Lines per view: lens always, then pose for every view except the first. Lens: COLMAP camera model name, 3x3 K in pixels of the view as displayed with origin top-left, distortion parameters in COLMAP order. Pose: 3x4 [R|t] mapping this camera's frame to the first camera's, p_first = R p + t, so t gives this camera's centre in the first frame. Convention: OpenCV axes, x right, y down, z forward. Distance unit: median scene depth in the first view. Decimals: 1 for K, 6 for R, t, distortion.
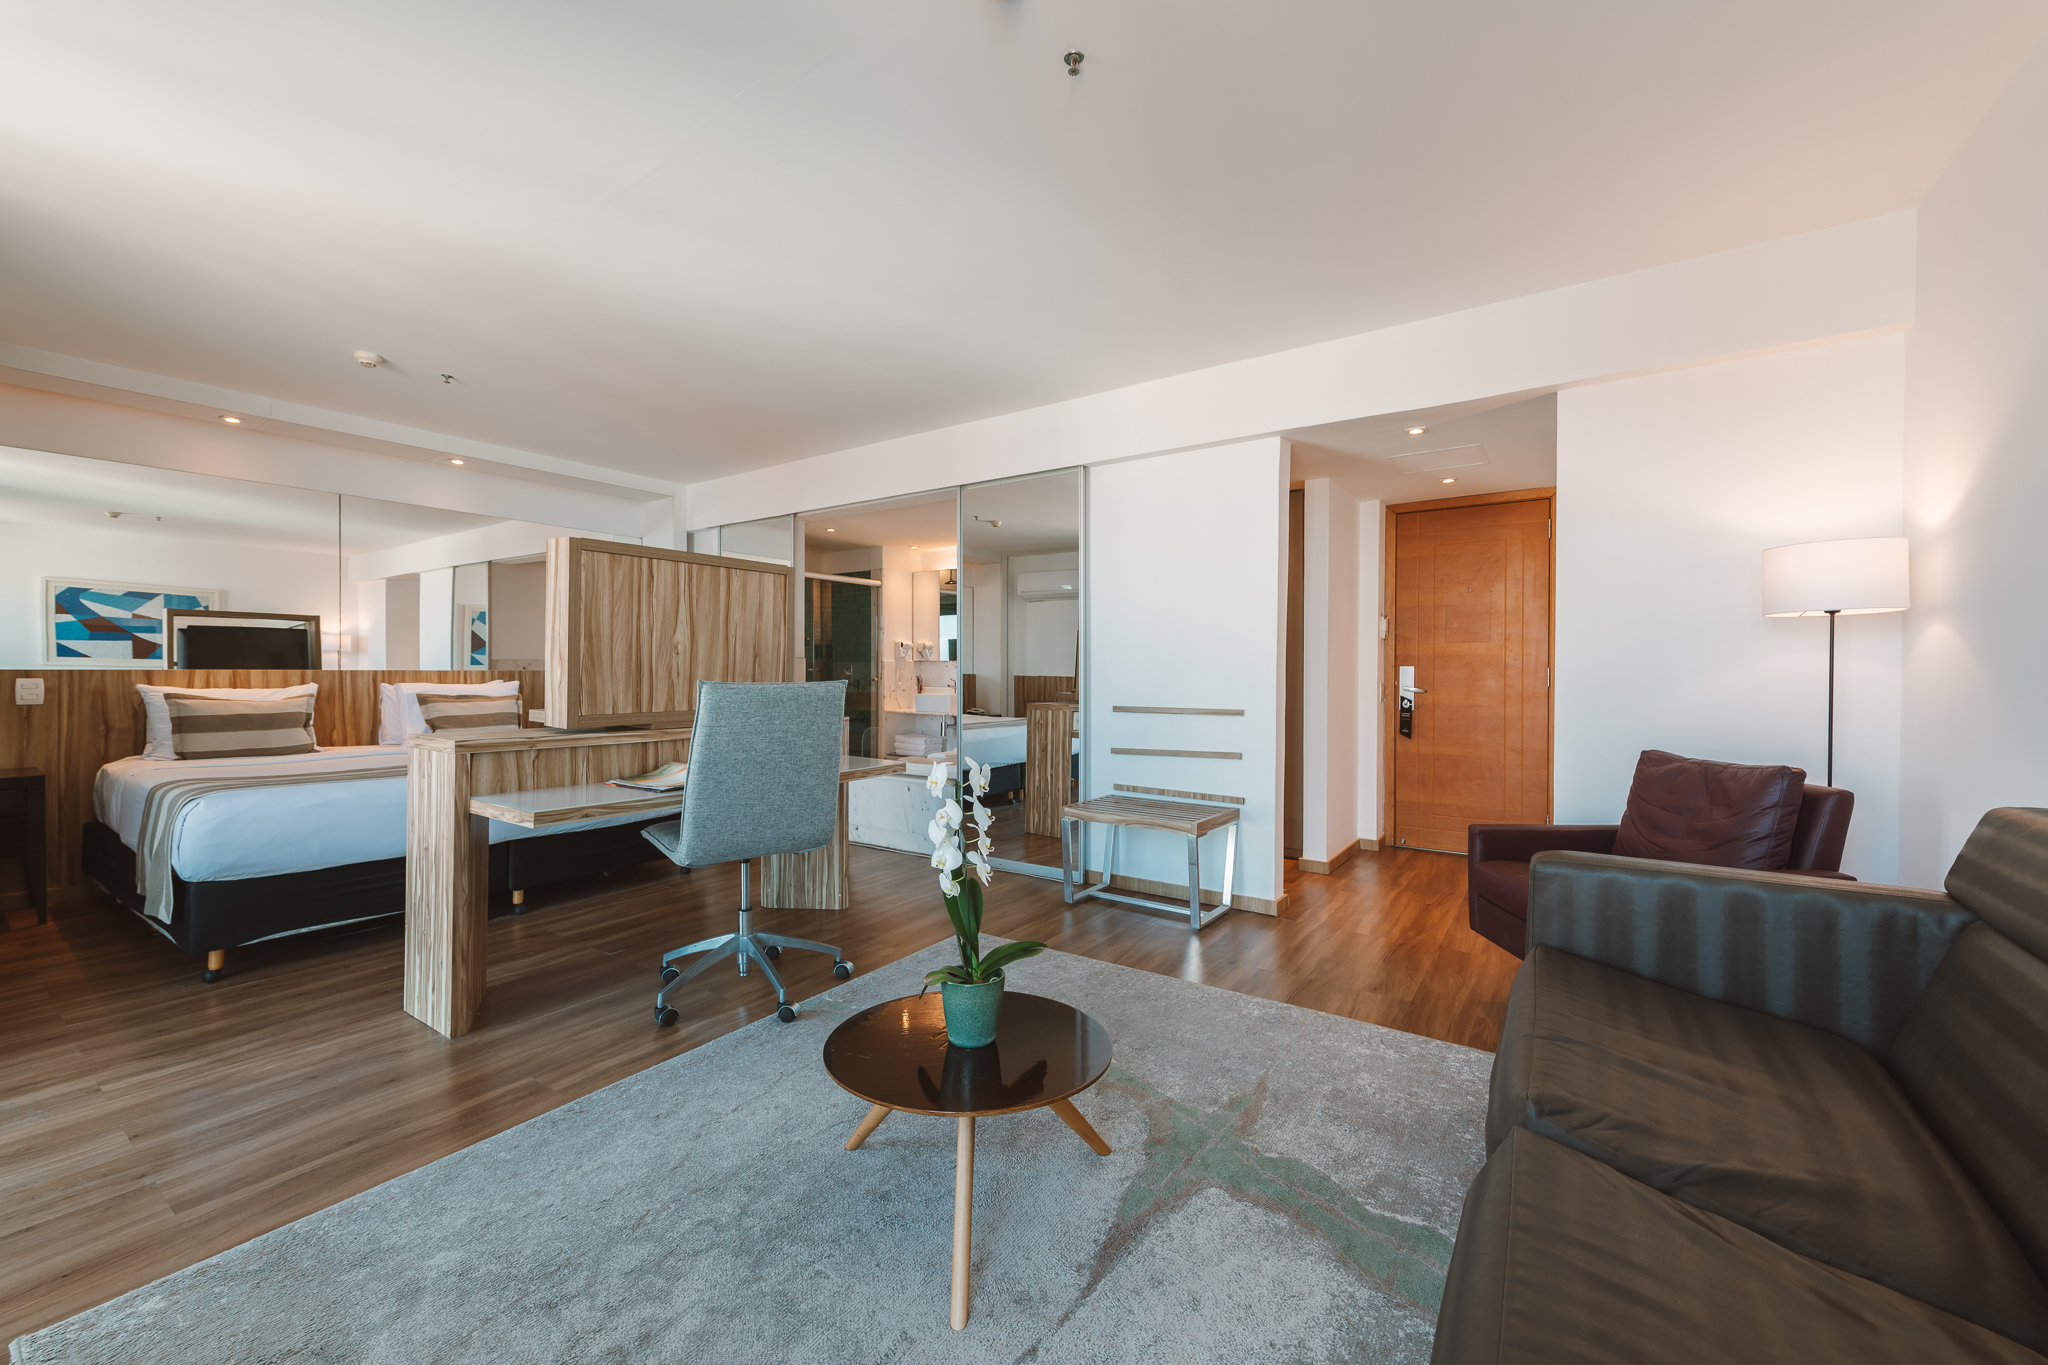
lens RADIAL K [[808.3, 0, 1024.0], [0, 808.3, 682.5], [0, 0, 1]] dist [0.000148, 0.000026]
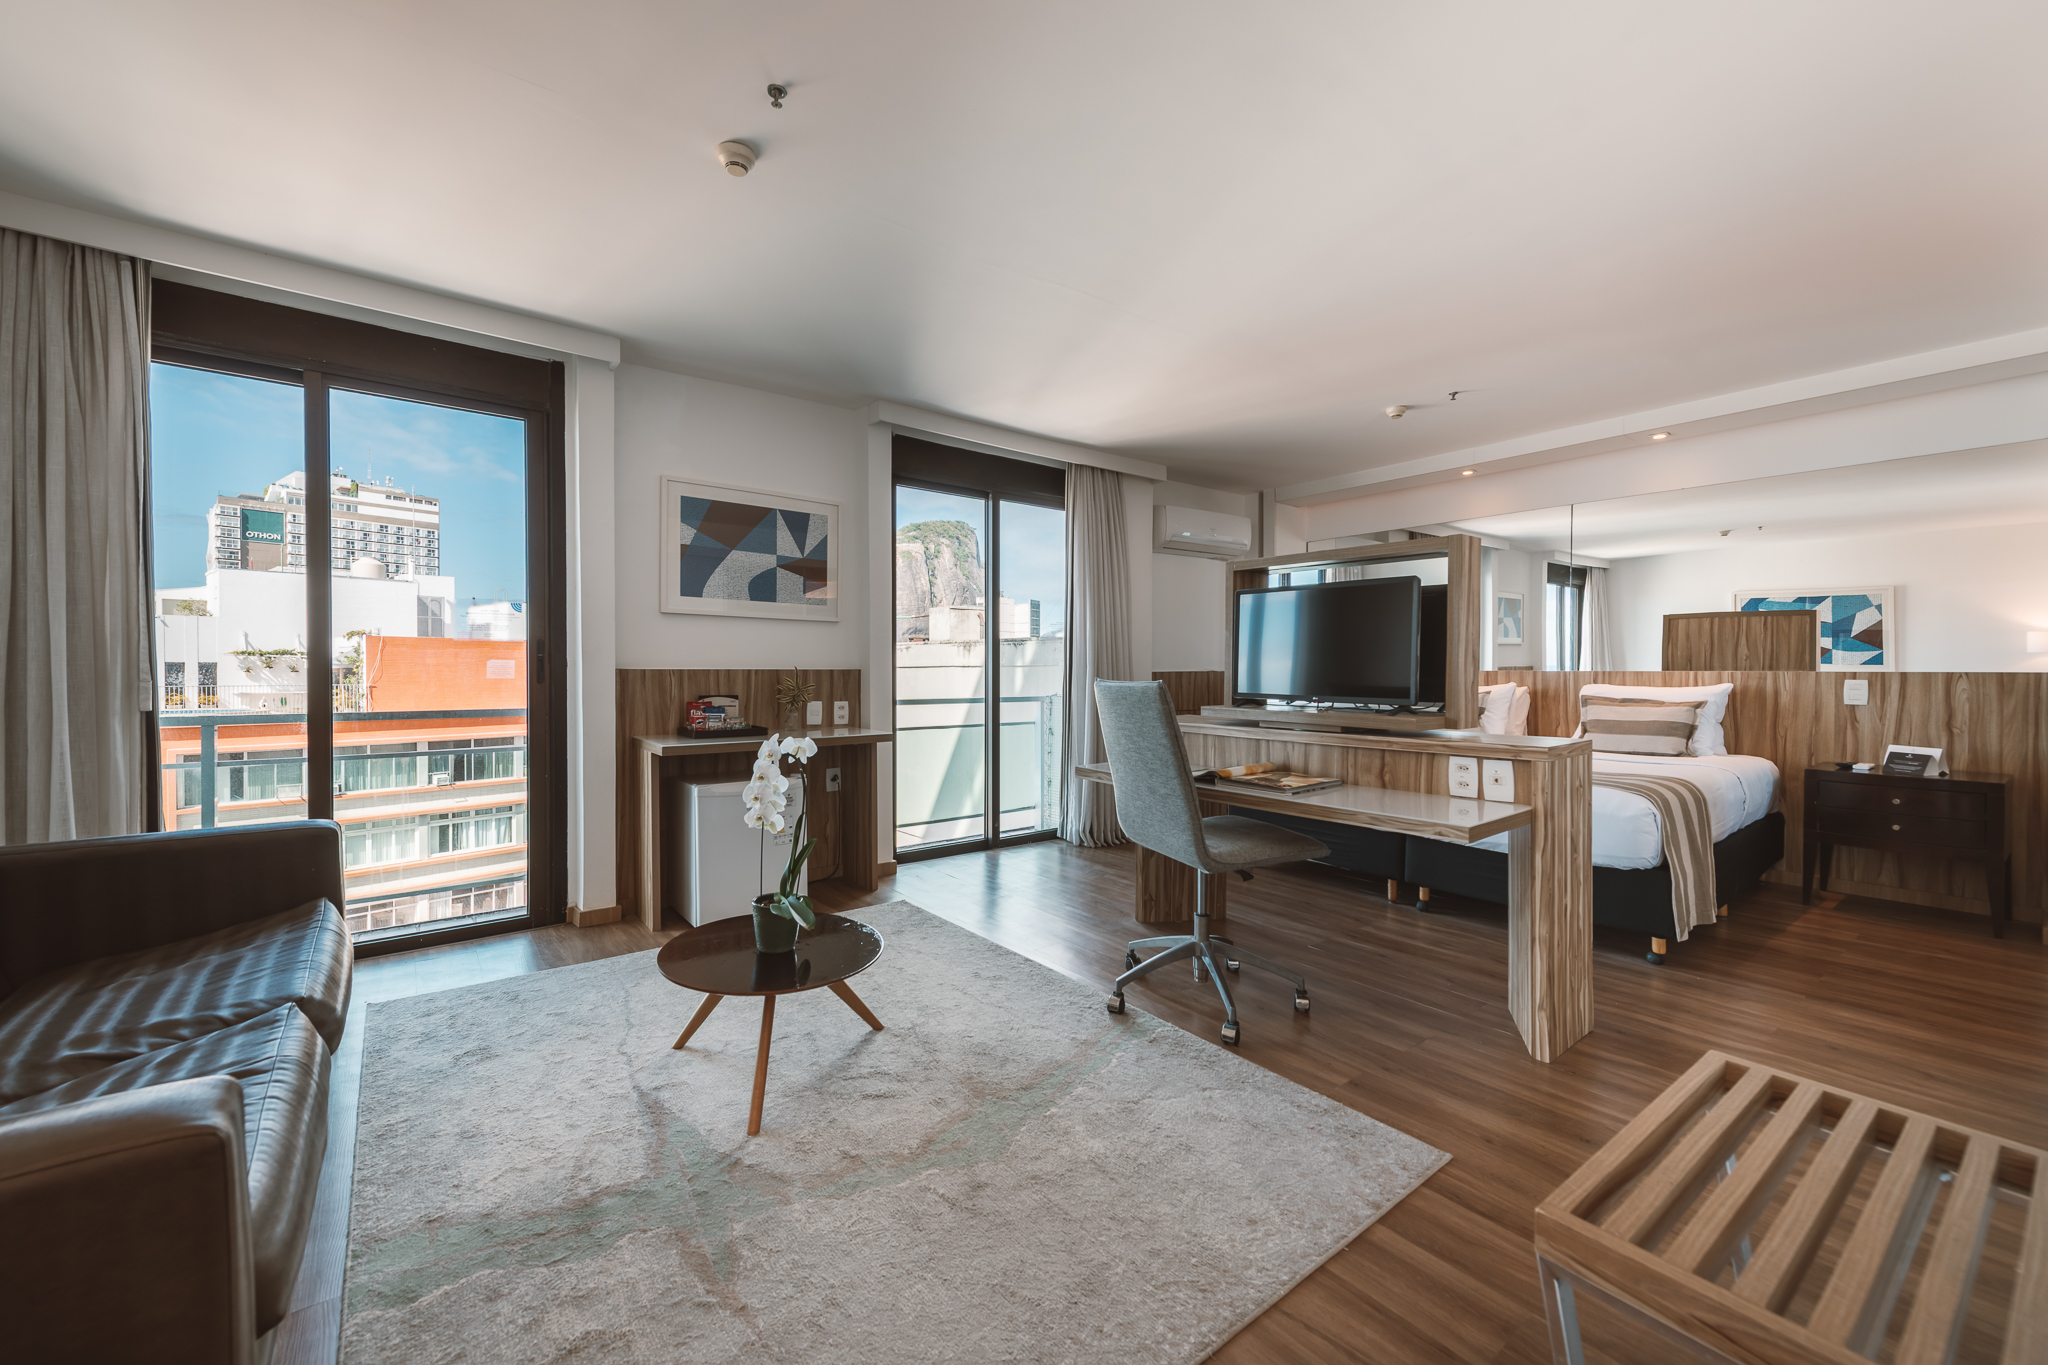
lens RADIAL K [[808.3, 0, 1024.0], [0, 808.3, 682.5], [0, 0, 1]] dist [0.000148, 0.000026]
pose [[-0.321269, 0.010649, -0.946928, 0.567083], [-0.014143, 0.999771, 0.016042, -0.010321], [0.946882, 0.018546, -0.321045, 0.971732]]
